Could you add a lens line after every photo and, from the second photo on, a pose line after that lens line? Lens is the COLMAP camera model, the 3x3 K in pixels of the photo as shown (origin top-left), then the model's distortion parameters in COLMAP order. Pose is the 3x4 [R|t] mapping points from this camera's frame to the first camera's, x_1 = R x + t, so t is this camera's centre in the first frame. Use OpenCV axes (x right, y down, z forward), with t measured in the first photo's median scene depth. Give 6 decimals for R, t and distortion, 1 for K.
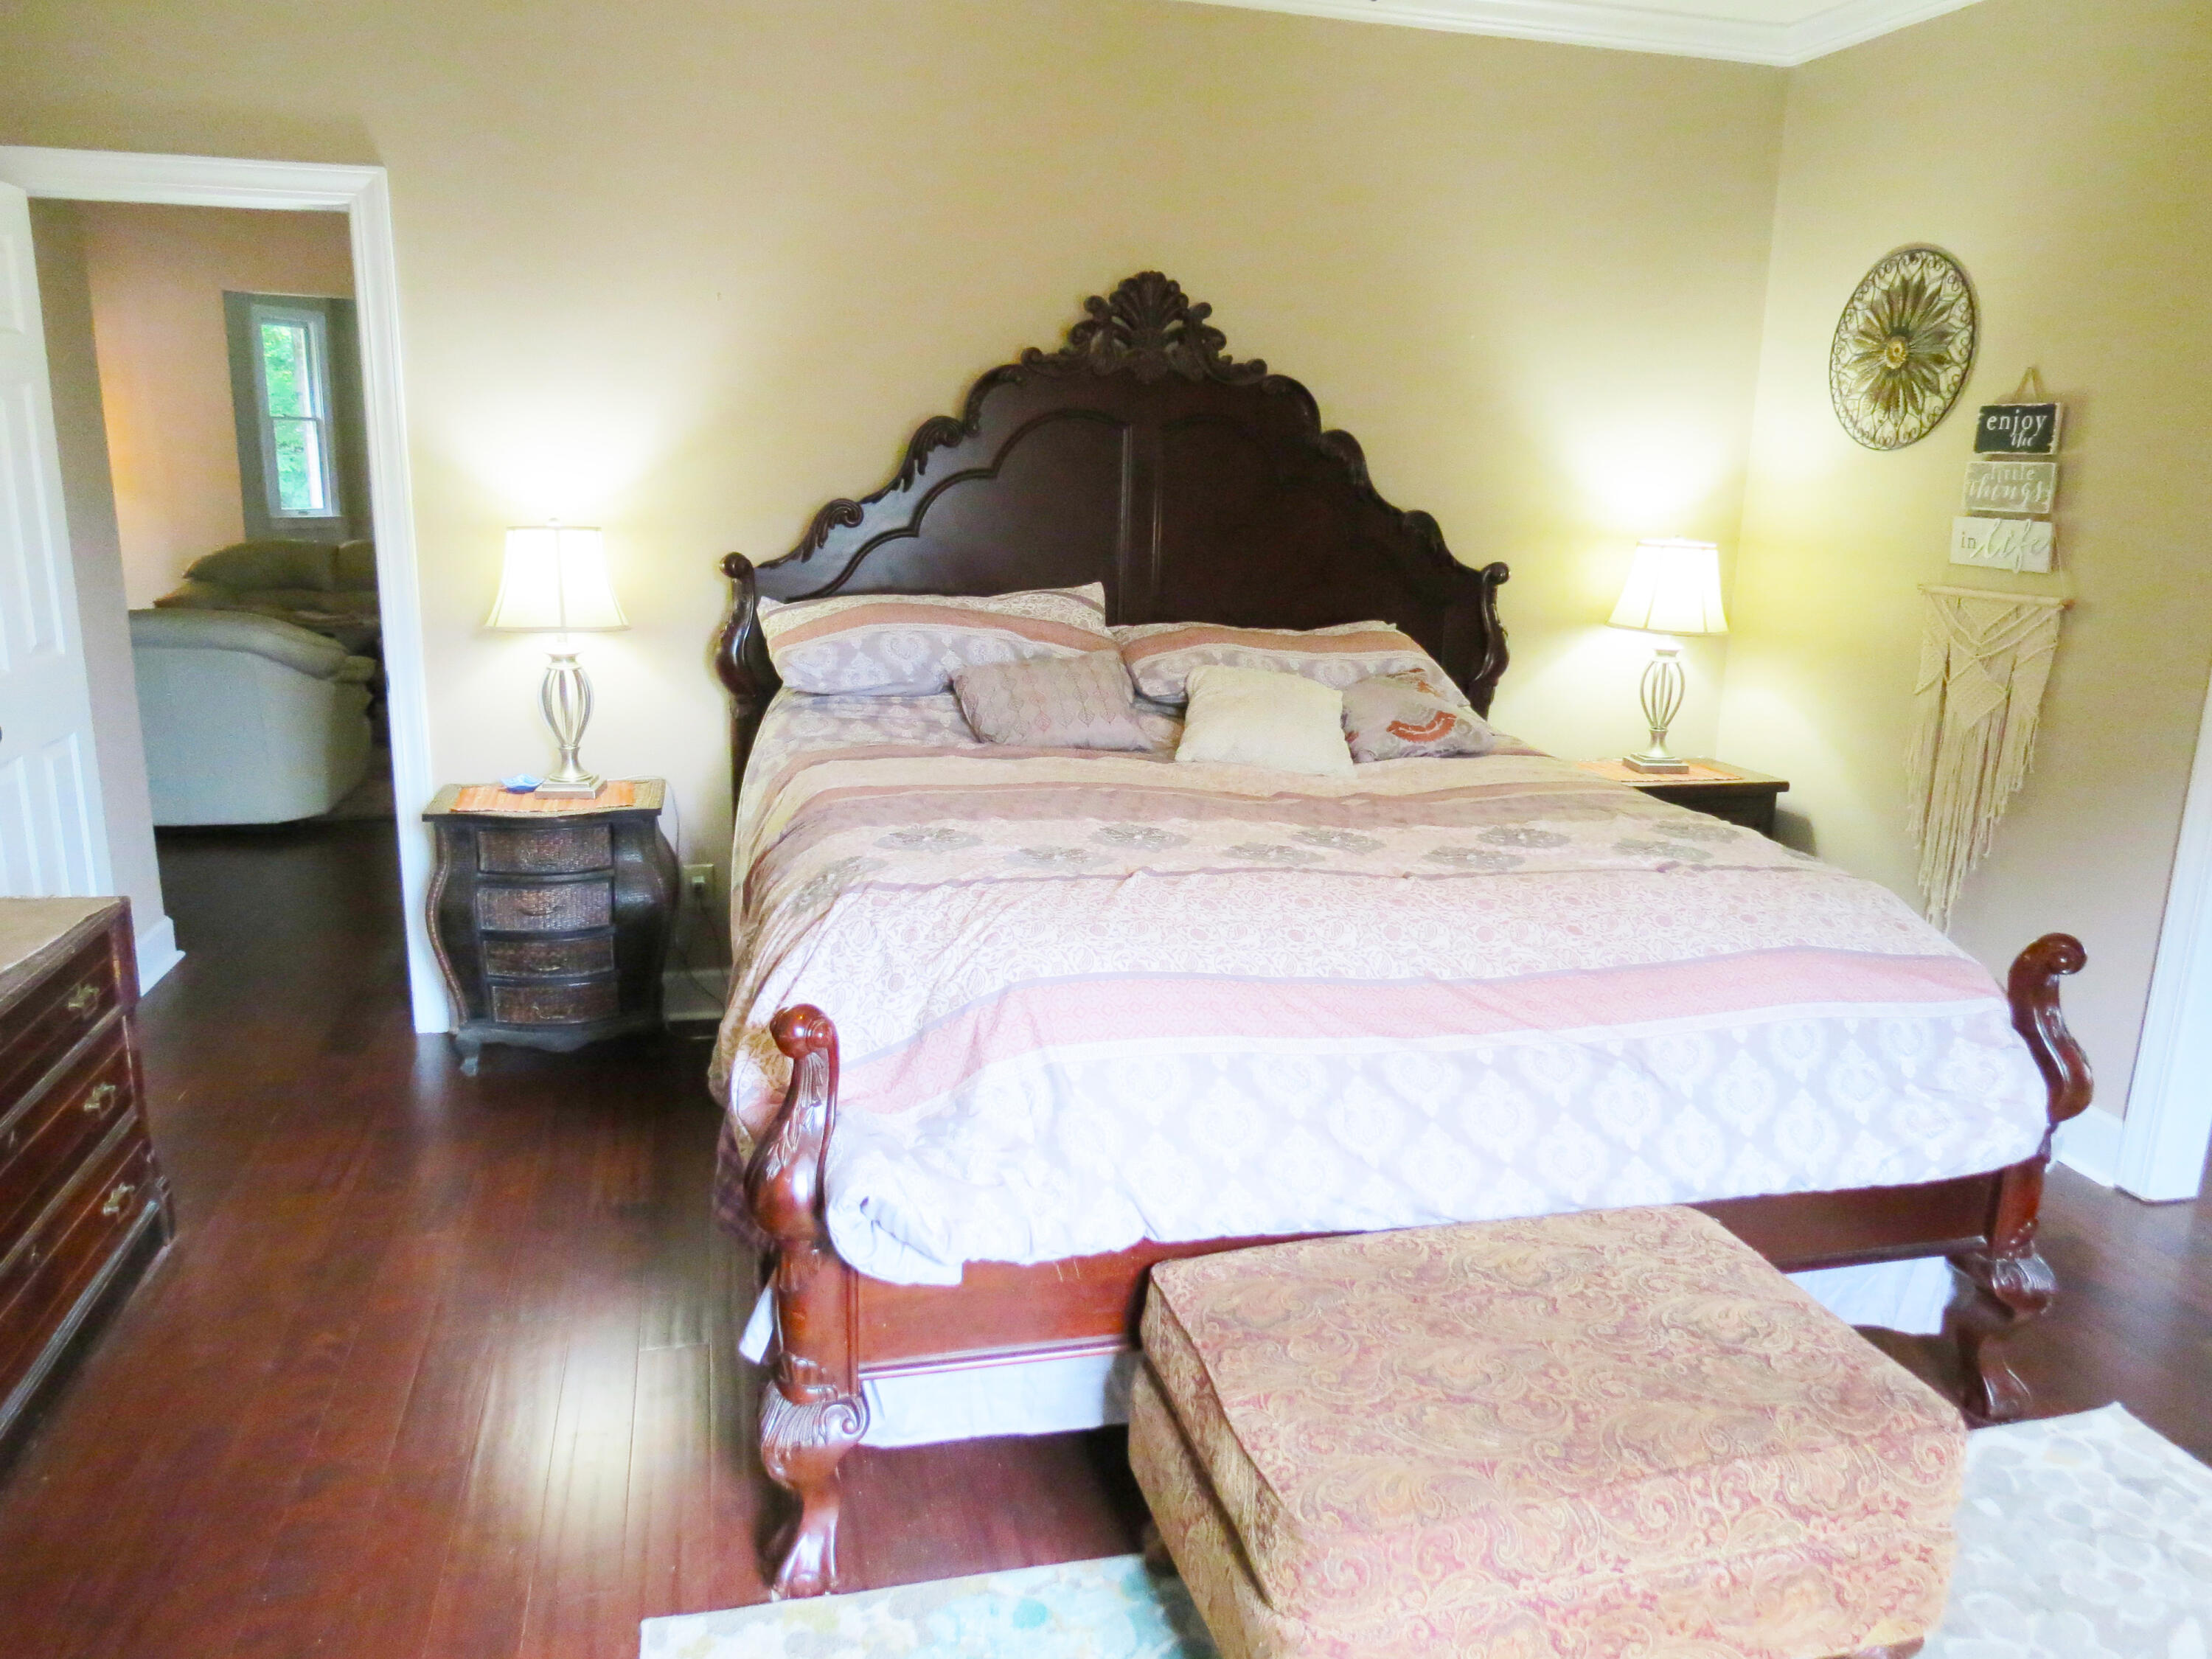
lens RADIAL K [[1558.0, 0, 1102.3], [0, 1558.0, 826.6], [0, 0, 1]] dist [-0.032696, 0.009897]
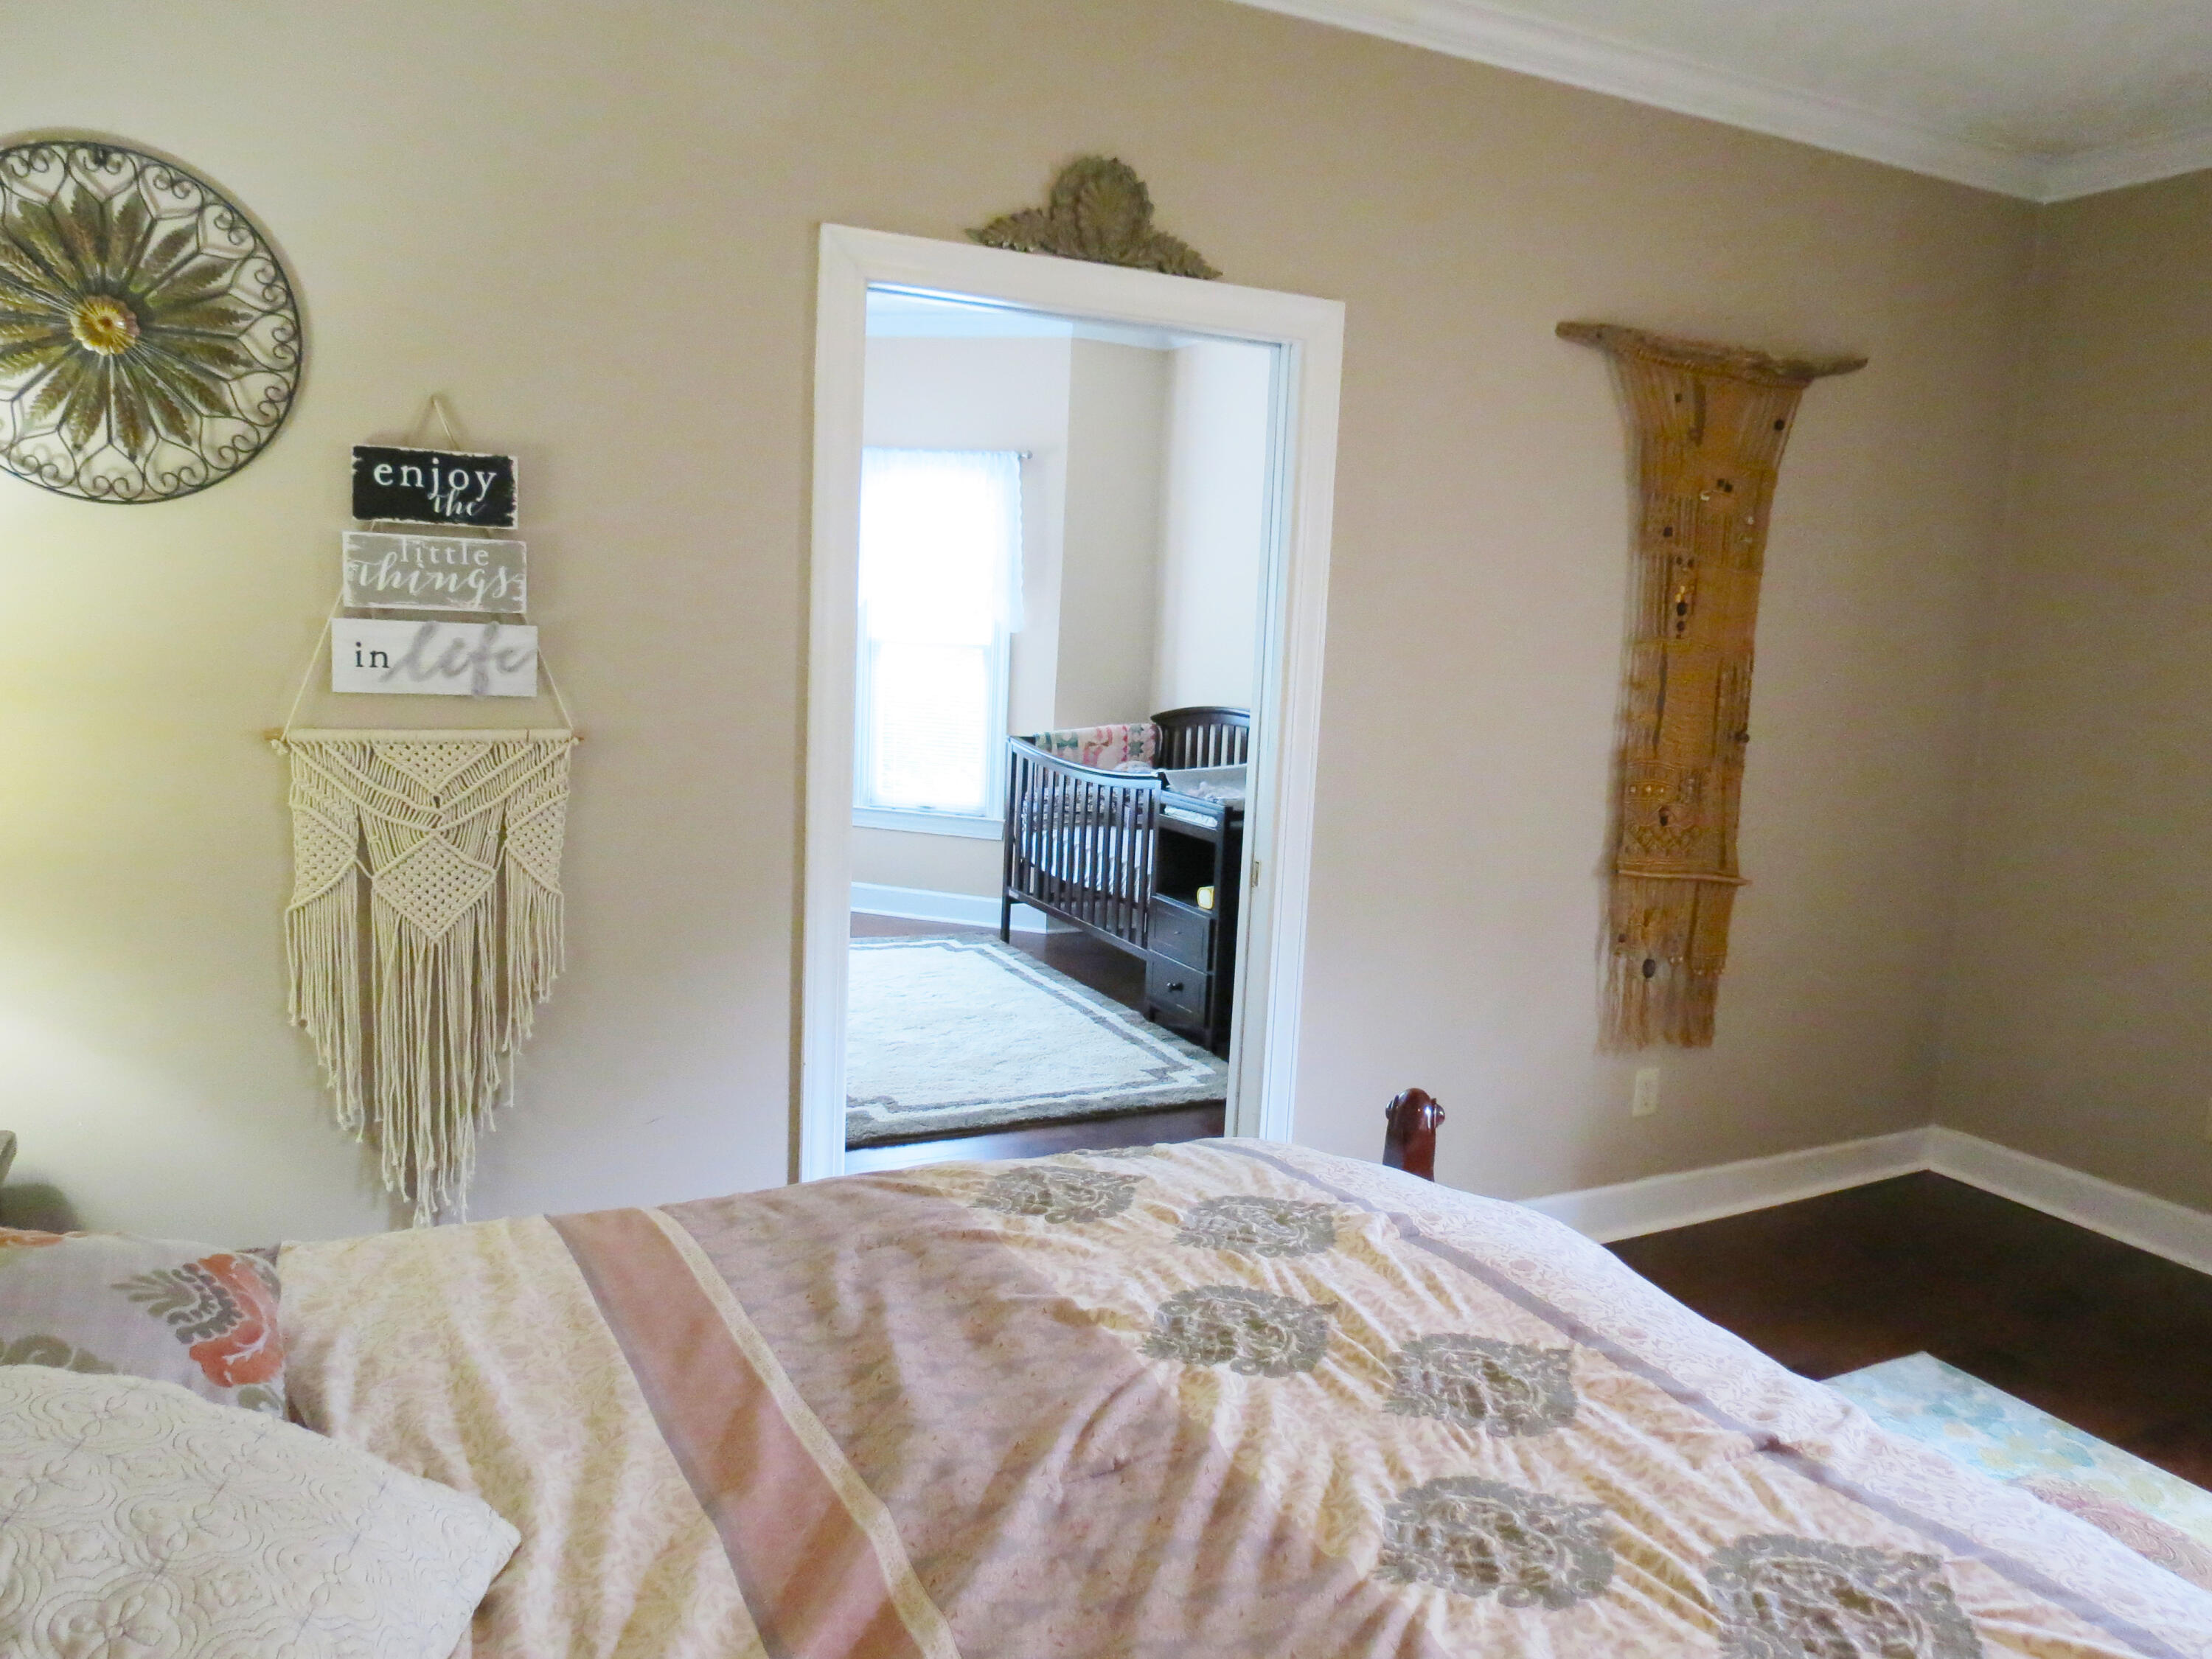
lens RADIAL K [[1558.0, 0, 1116.1], [0, 1558.0, 822.2], [0, 0, 1]] dist [-0.032696, 0.009897]
pose [[-0.224630, -0.166617, 0.960094, -0.131472], [0.174655, 0.962434, 0.207887, -0.197098], [-0.958664, 0.214383, -0.187091, 0.833571]]
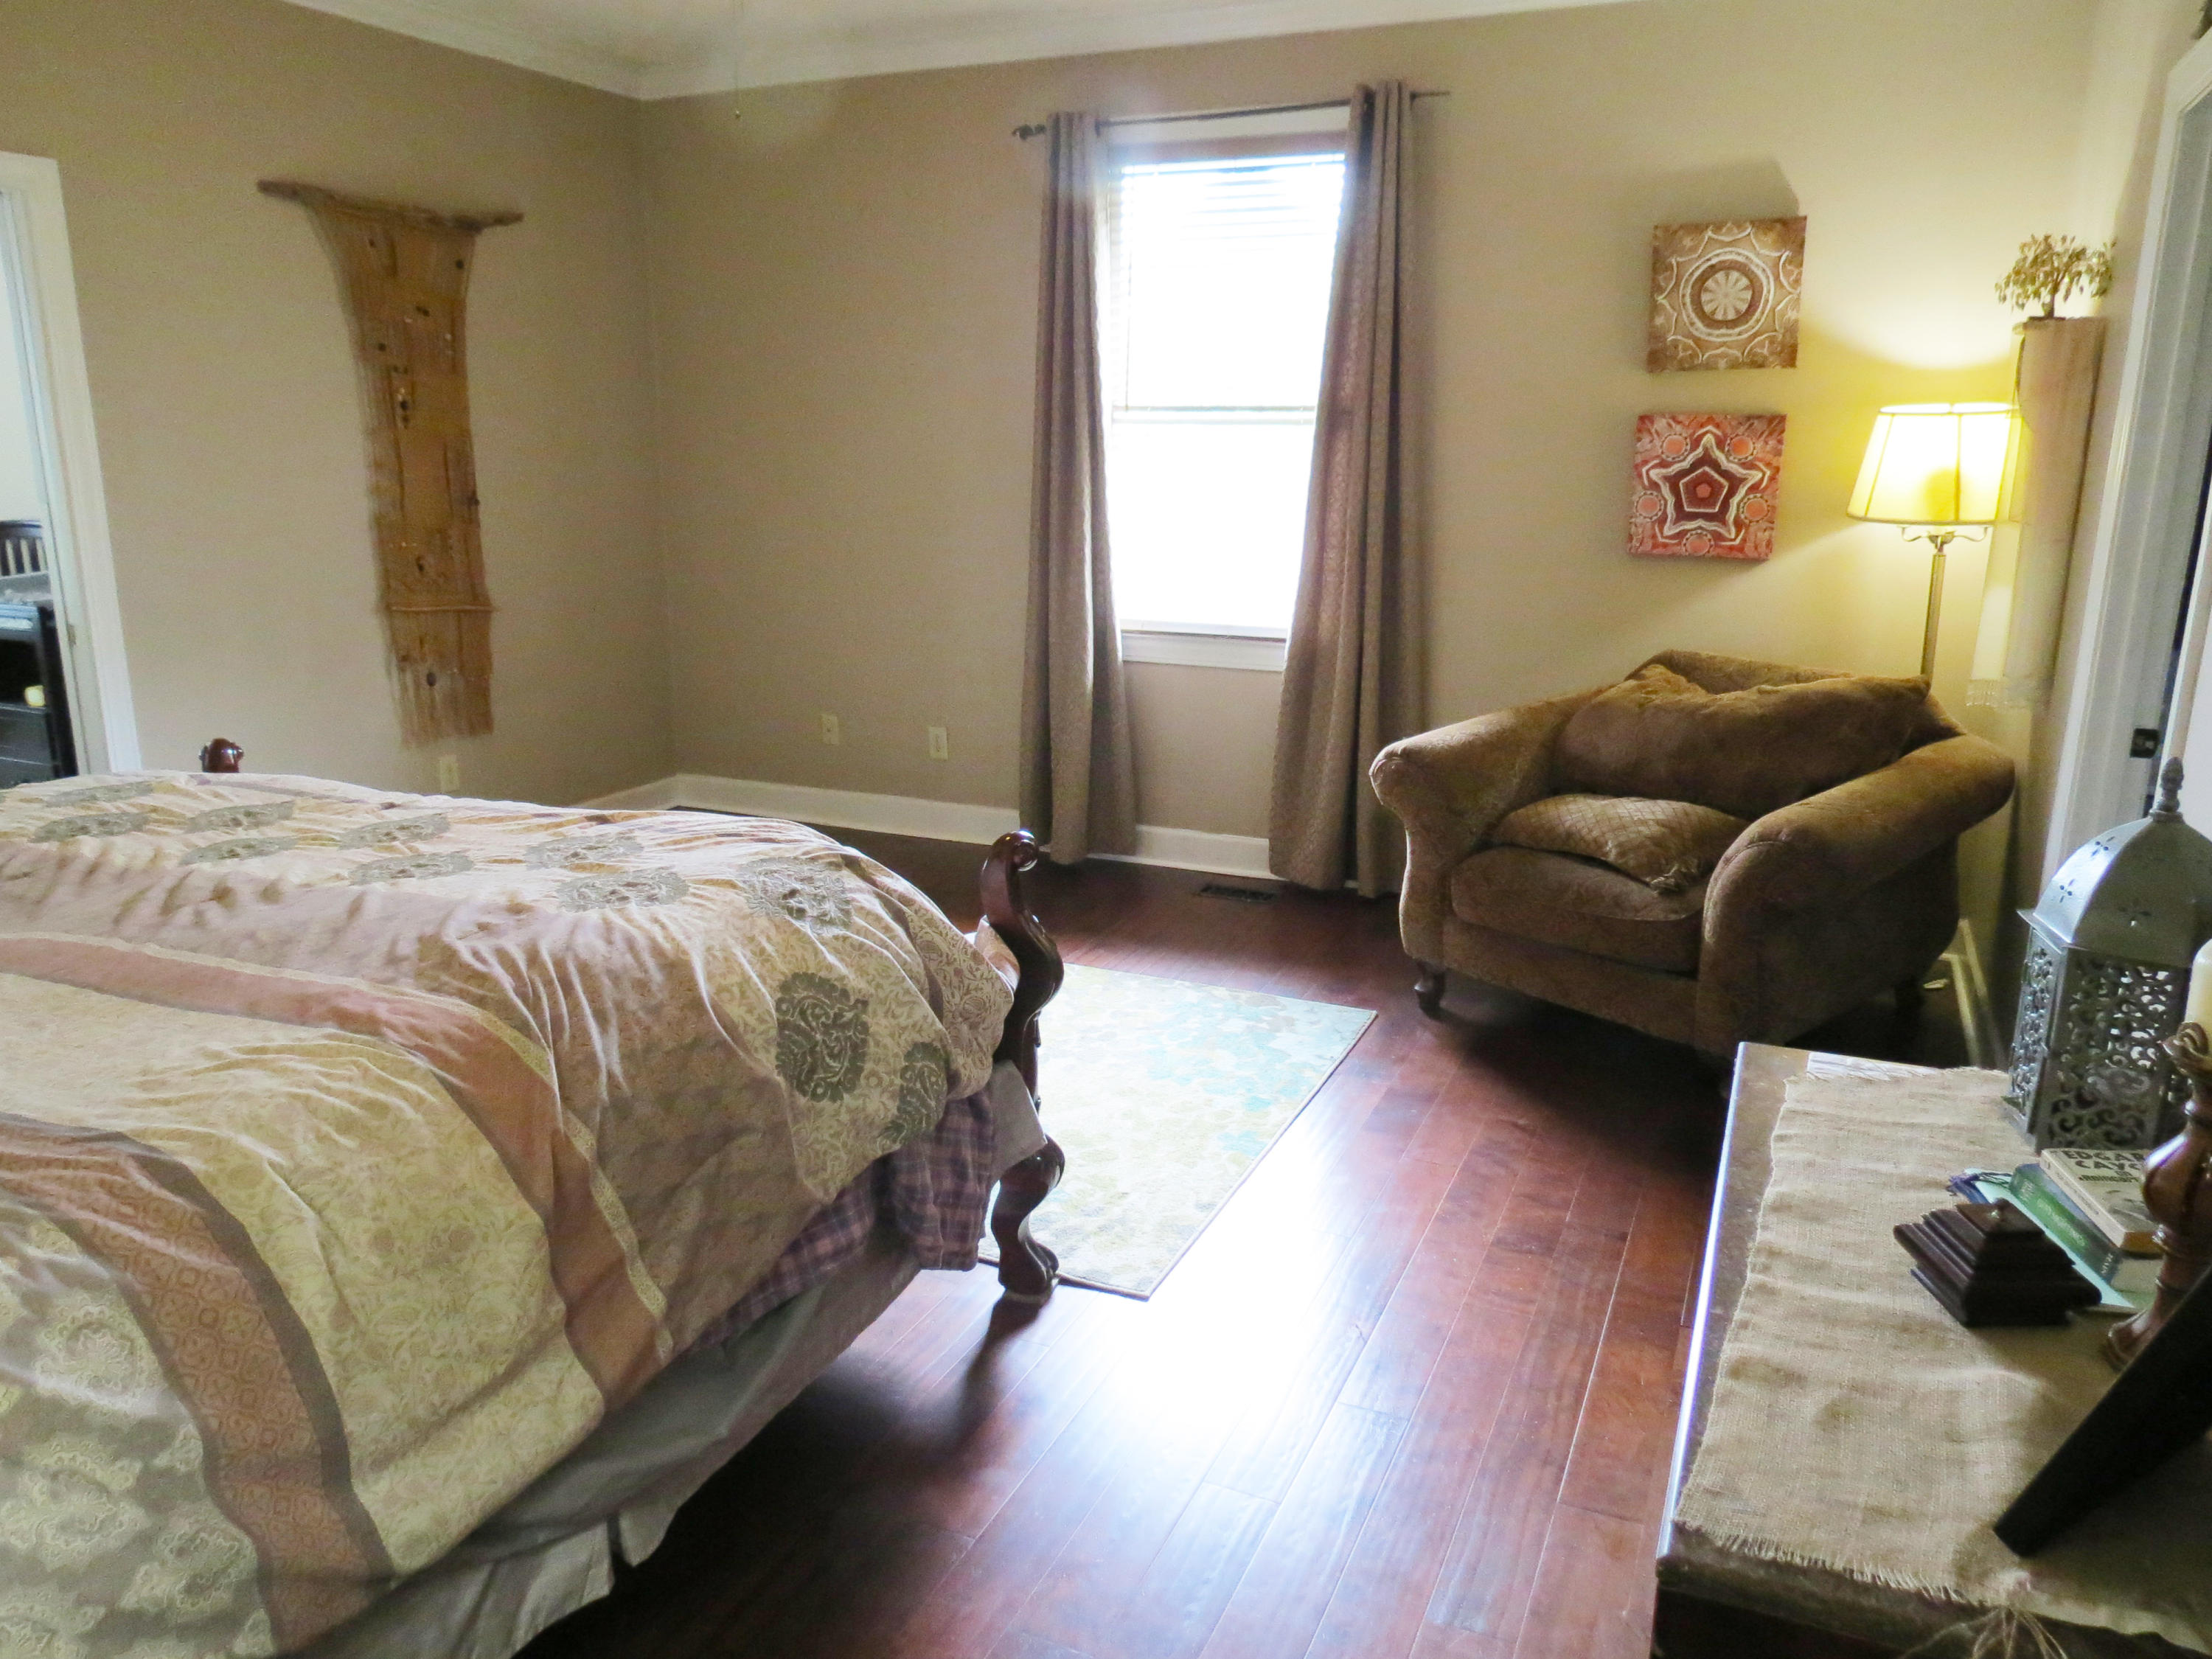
lens RADIAL K [[1558.0, 0, 1129.5], [0, 1558.0, 830.9], [0, 0, 1]] dist [-0.032696, 0.009897]
pose [[-0.792629, -0.180298, 0.582436, -0.538777], [0.109465, 0.897673, 0.426850, -0.226823], [-0.599797, 0.402090, -0.691785, 0.952550]]
